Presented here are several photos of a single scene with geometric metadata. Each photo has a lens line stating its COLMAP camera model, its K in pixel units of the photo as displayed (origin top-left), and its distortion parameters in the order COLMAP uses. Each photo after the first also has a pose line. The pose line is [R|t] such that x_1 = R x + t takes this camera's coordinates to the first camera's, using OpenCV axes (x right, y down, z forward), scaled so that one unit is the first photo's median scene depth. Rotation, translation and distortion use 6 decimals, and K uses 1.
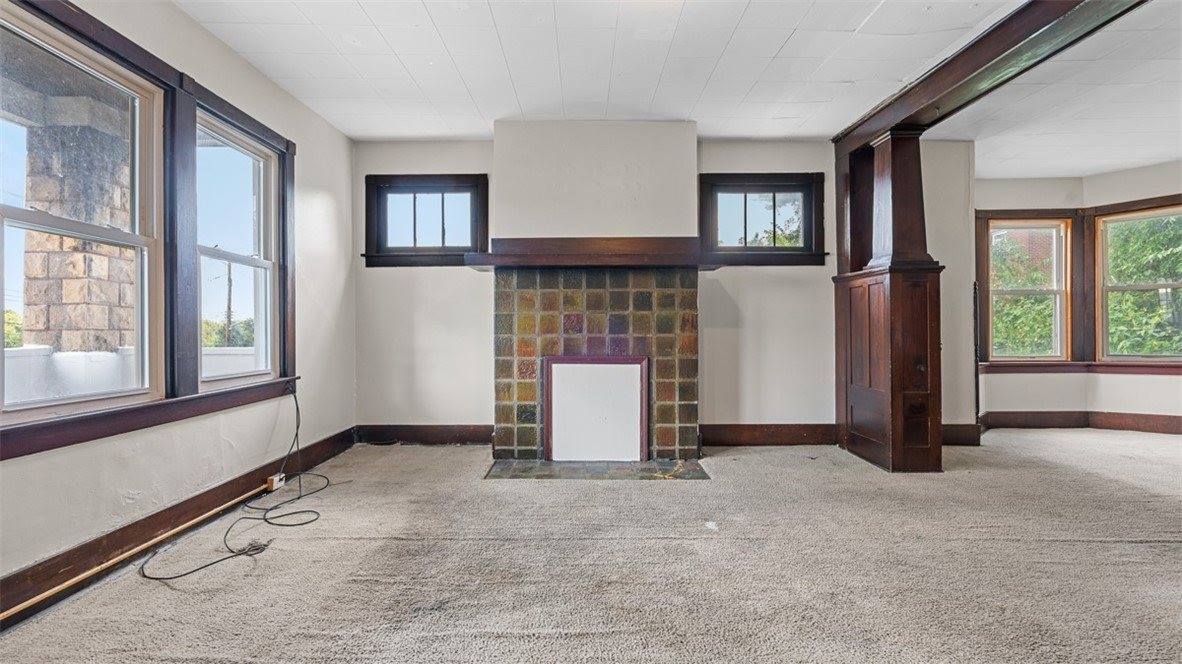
lens RADIAL K [[530.2, 0, 594.2], [0, 530.2, 333.0], [0, 0, 1]] dist [-0.004427, 0.000680]
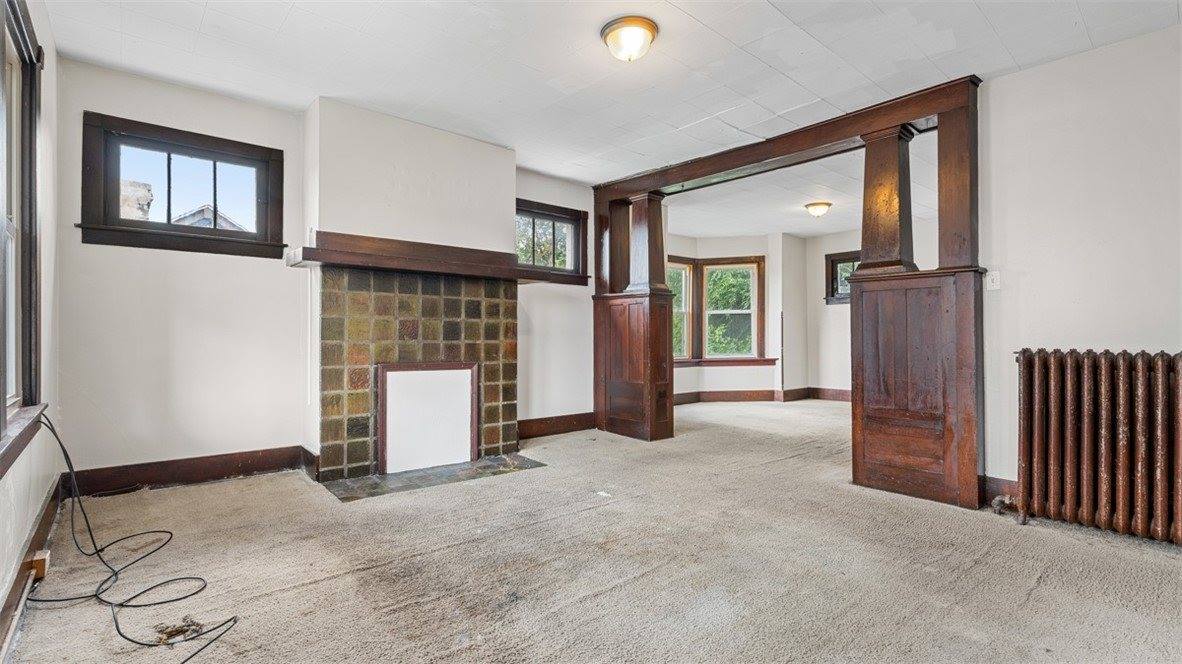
lens RADIAL K [[530.2, 0, 594.2], [0, 530.2, 333.0], [0, 0, 1]] dist [-0.004427, 0.000680]
pose [[0.761030, 0.011957, 0.648606, -0.411065], [-0.005840, 0.999916, -0.011581, -0.002128], [-0.648690, 0.005025, 0.761036, 0.038560]]
